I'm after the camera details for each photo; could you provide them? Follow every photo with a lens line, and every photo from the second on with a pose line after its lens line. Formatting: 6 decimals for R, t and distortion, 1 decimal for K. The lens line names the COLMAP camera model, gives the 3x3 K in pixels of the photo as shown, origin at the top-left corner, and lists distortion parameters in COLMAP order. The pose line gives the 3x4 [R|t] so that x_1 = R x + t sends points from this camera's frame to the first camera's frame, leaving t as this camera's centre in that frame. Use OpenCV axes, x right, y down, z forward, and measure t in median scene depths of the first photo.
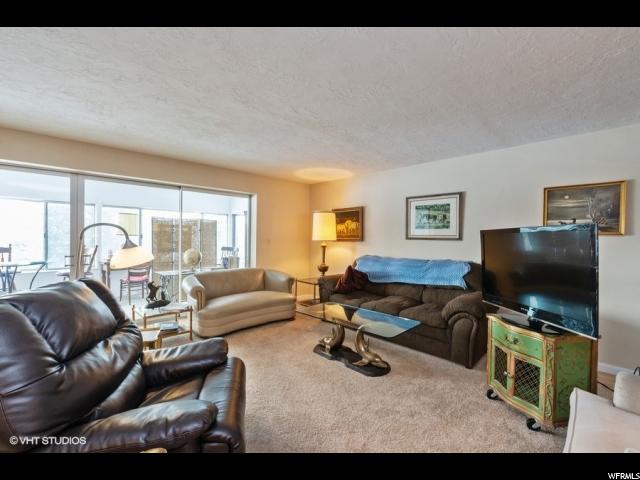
lens RADIAL K [[279.4, 0, 320.5], [0, 279.4, 240.4], [0, 0, 1]] dist [-0.010314, -0.001530]
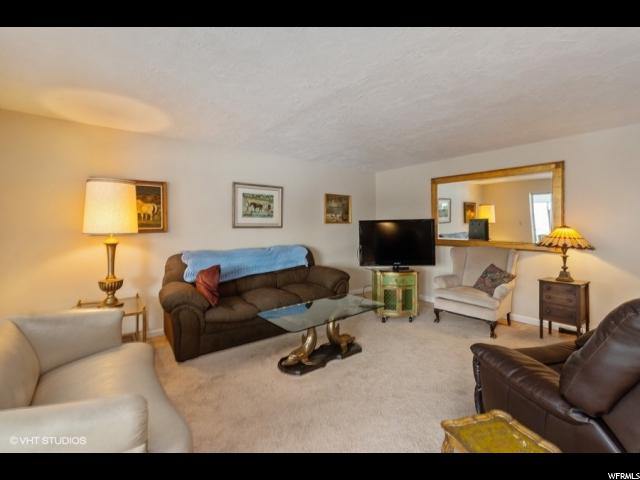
lens RADIAL K [[279.4, 0, 319.5], [0, 279.4, 228.6], [0, 0, 1]] dist [-0.010314, -0.001530]
pose [[0.105749, -0.019754, 0.994197, -0.593233], [0.016221, 0.999704, 0.018138, -0.015054], [-0.994261, 0.014209, 0.106038, 0.658451]]
